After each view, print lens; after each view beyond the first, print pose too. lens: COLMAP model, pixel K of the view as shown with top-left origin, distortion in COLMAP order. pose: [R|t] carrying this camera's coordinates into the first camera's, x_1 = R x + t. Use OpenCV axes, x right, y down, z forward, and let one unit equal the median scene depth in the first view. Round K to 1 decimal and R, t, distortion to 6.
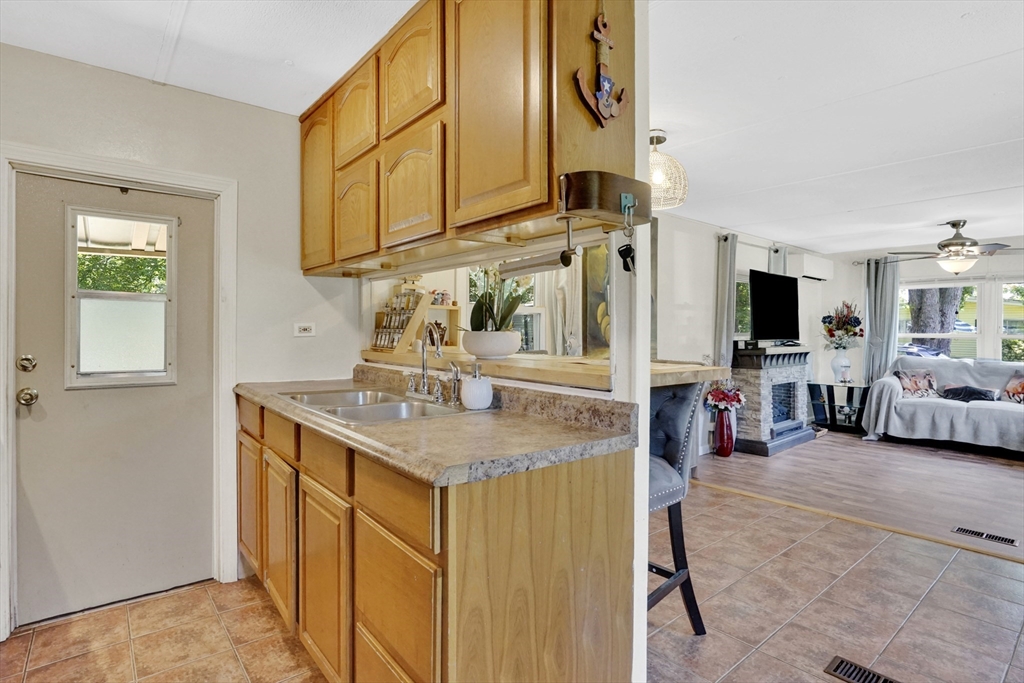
lens RADIAL K [[511.4, 0, 509.5], [0, 511.4, 337.2], [0, 0, 1]] dist [-0.052329, 0.013843]
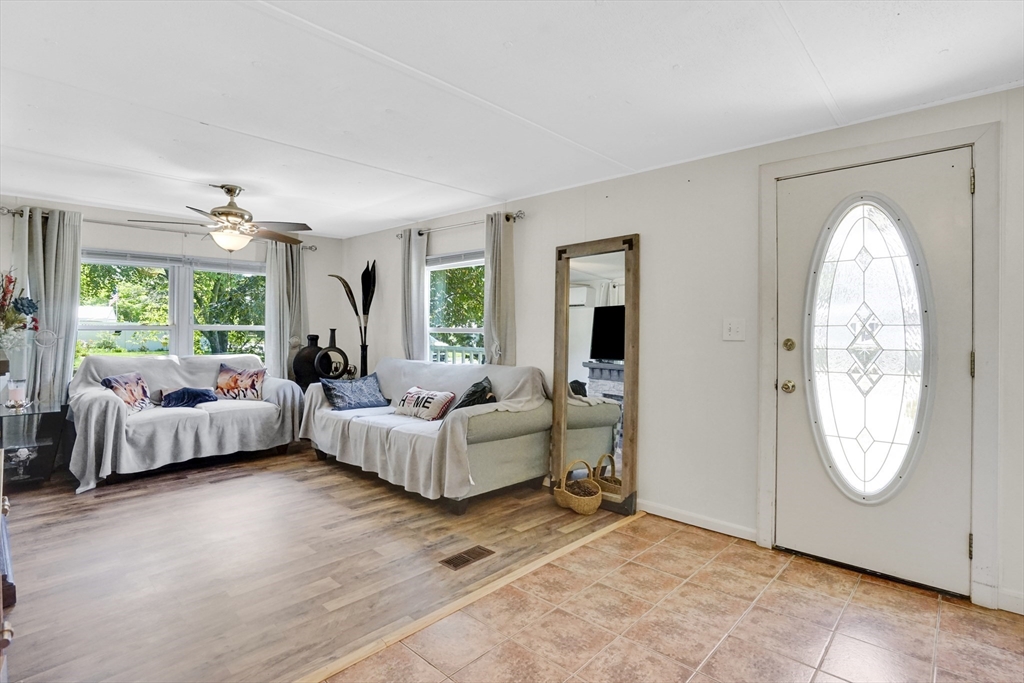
lens RADIAL K [[511.4, 0, 509.5], [0, 511.4, 337.2], [0, 0, 1]] dist [-0.052329, 0.013843]
pose [[-0.096699, -0.031392, 0.994819, 0.038557], [0.005160, 0.999473, 0.032040, -0.012075], [-0.995300, 0.008232, -0.096486, 0.594780]]
